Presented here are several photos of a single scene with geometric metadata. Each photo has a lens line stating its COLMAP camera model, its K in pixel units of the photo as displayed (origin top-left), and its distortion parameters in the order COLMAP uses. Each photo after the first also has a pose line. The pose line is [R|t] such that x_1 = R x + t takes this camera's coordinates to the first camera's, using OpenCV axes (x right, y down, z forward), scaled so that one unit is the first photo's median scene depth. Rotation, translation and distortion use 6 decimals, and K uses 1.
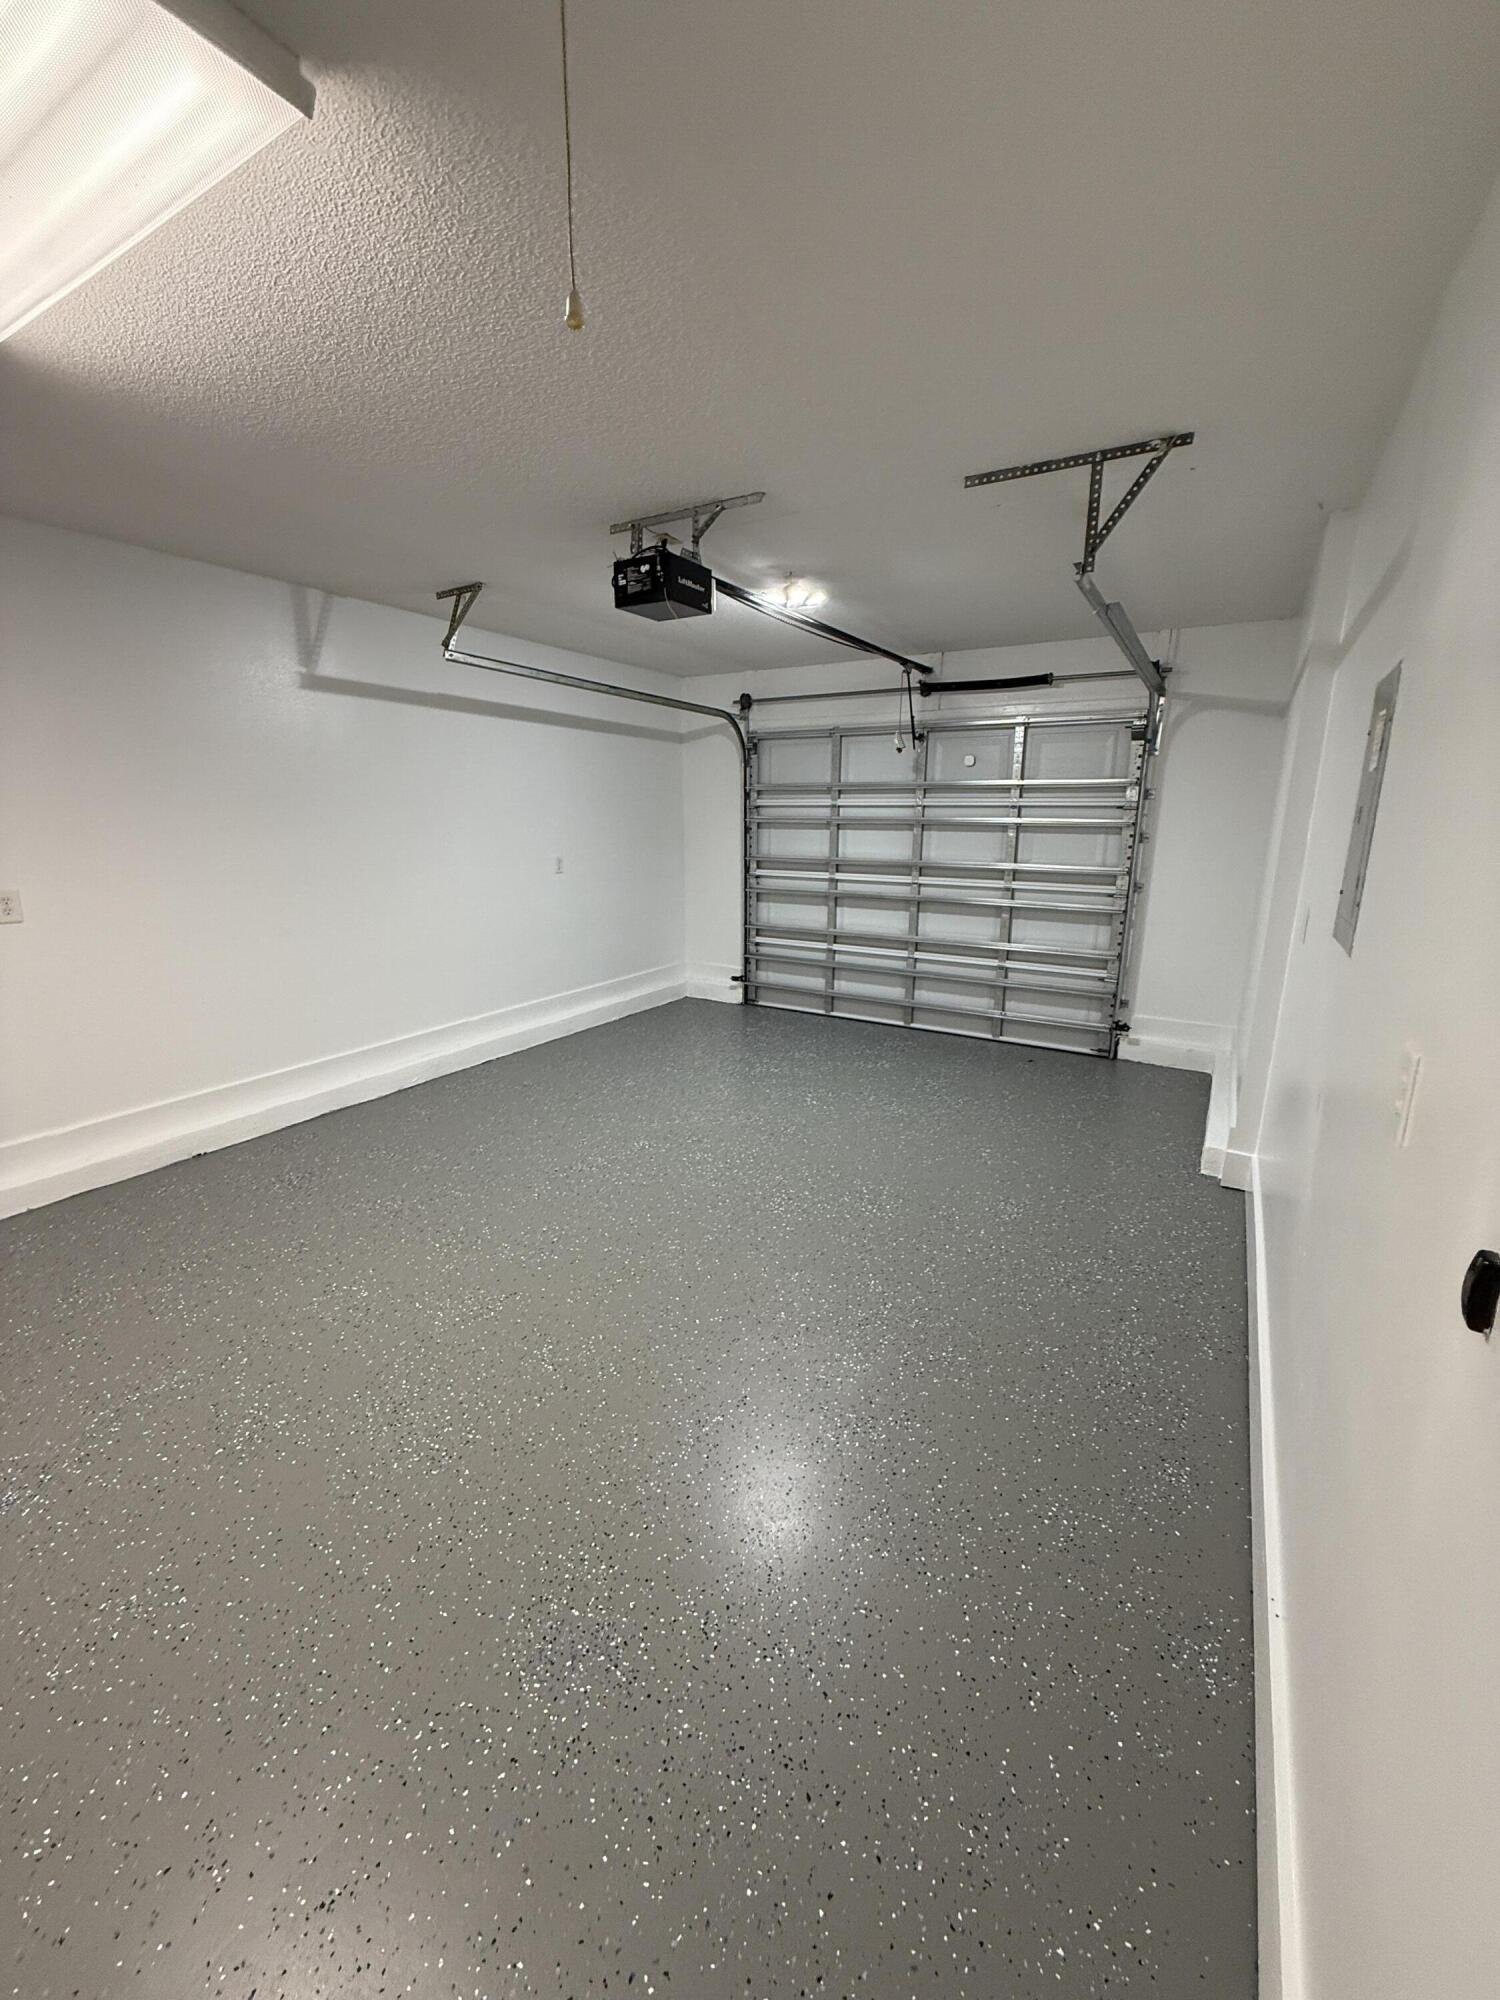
lens RADIAL K [[796.9, 0, 748.7], [0, 796.9, 996.9], [0, 0, 1]] dist [-0.000950, 0.000287]
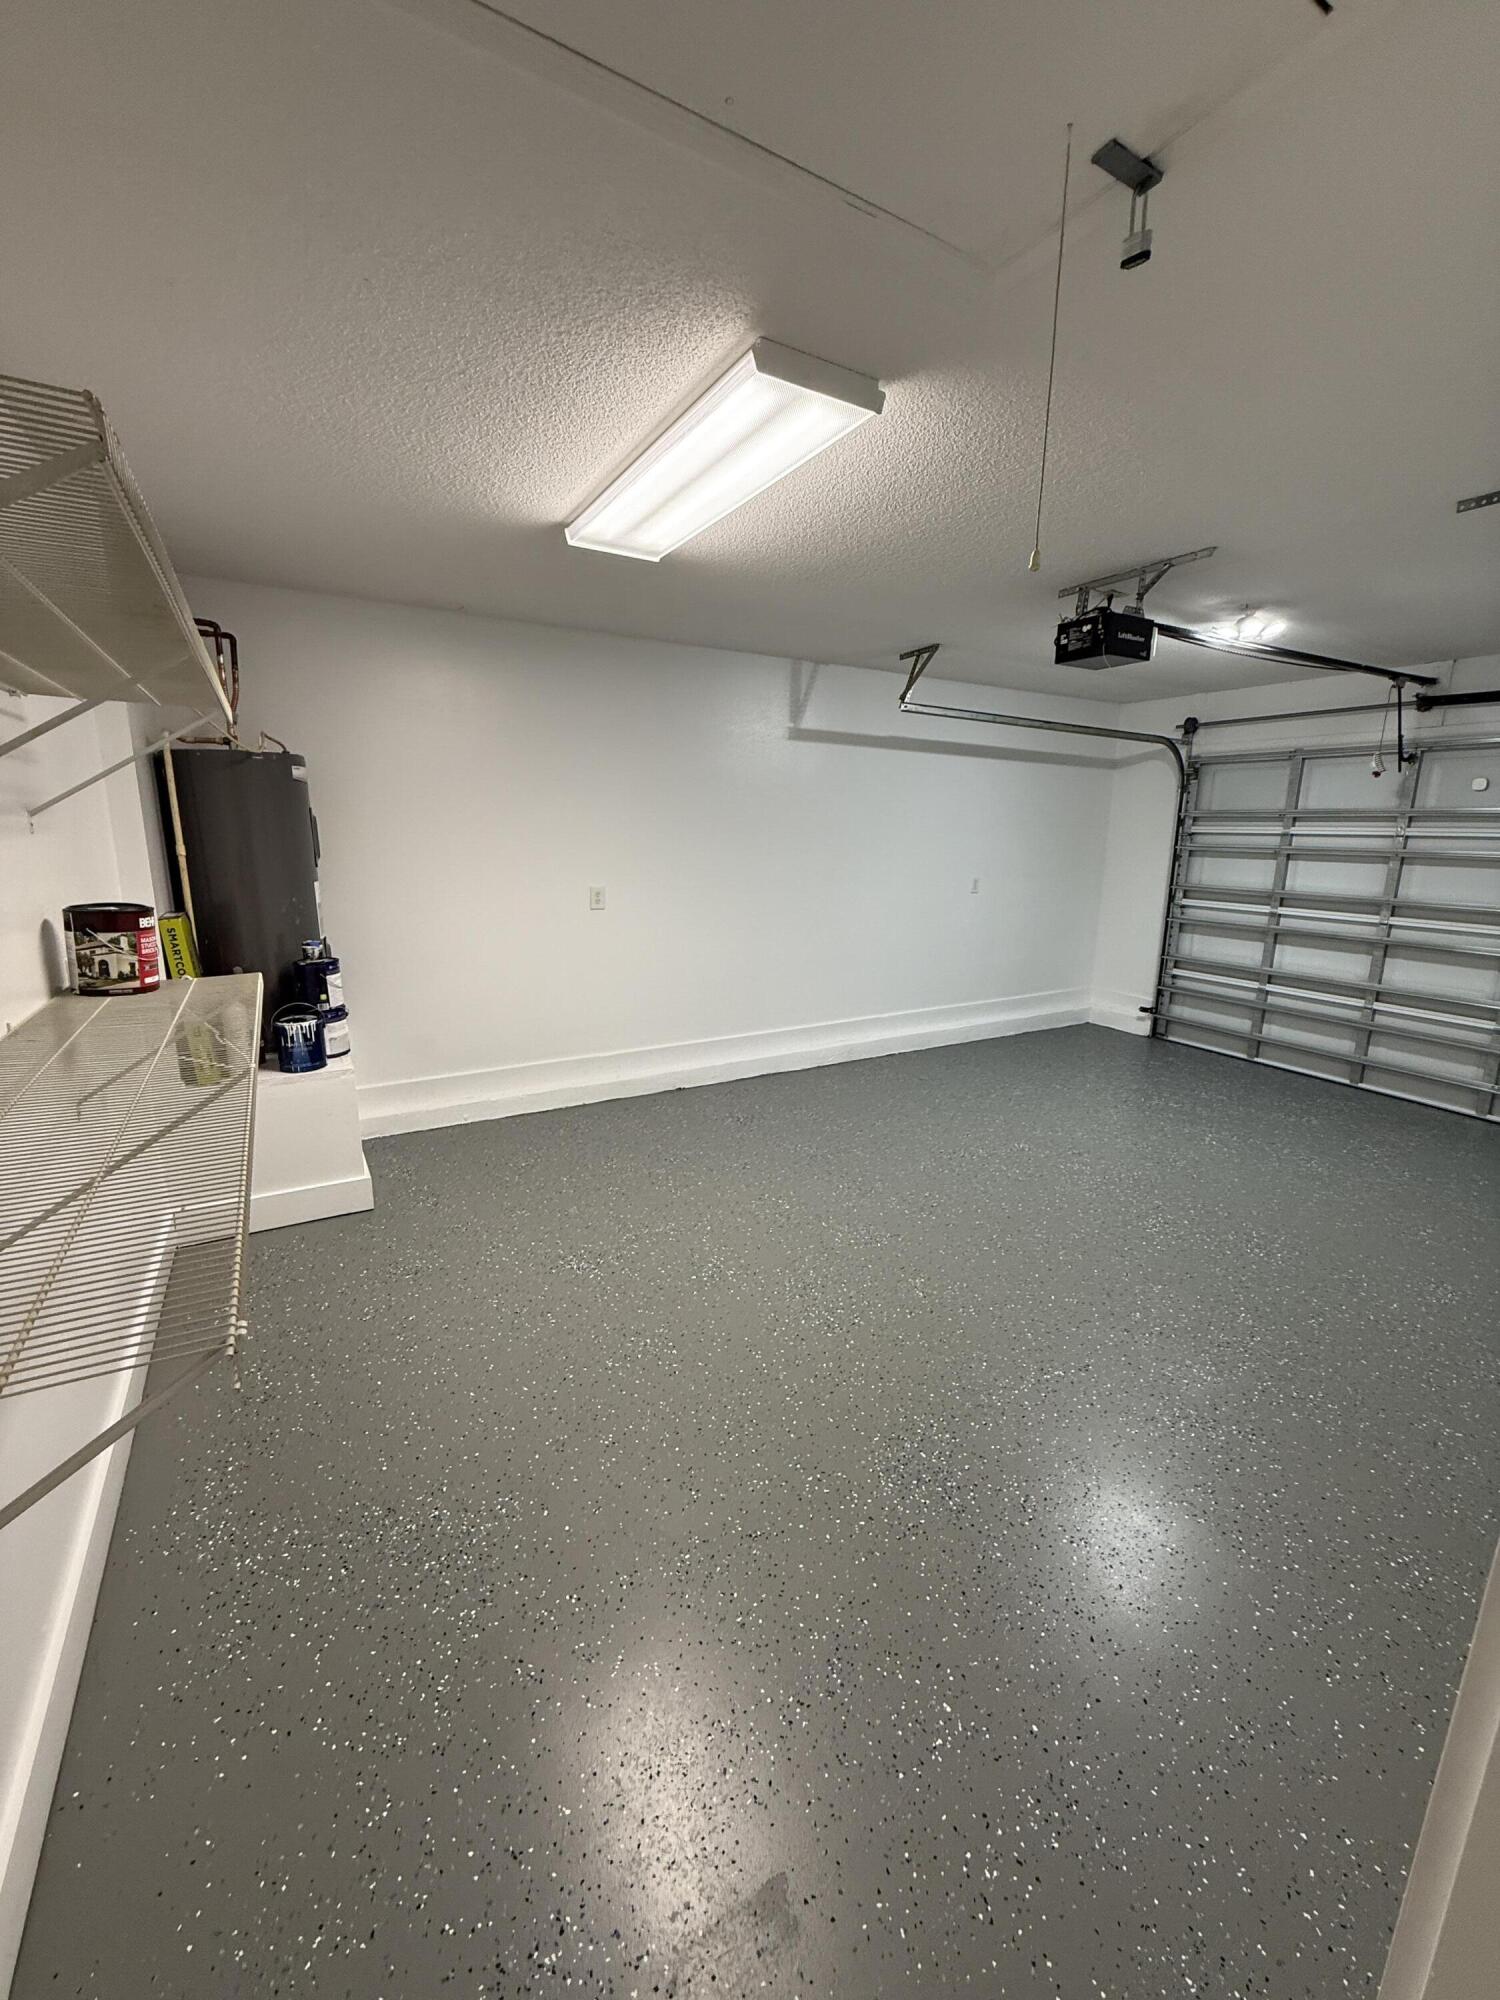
lens RADIAL K [[796.9, 0, 747.1], [0, 796.9, 996.6], [0, 0, 1]] dist [-0.000950, 0.000287]
pose [[0.874747, 0.109361, -0.472079, 0.026403], [-0.119703, 0.992776, 0.008179, 0.018285], [0.469563, 0.049354, 0.881518, -0.132745]]
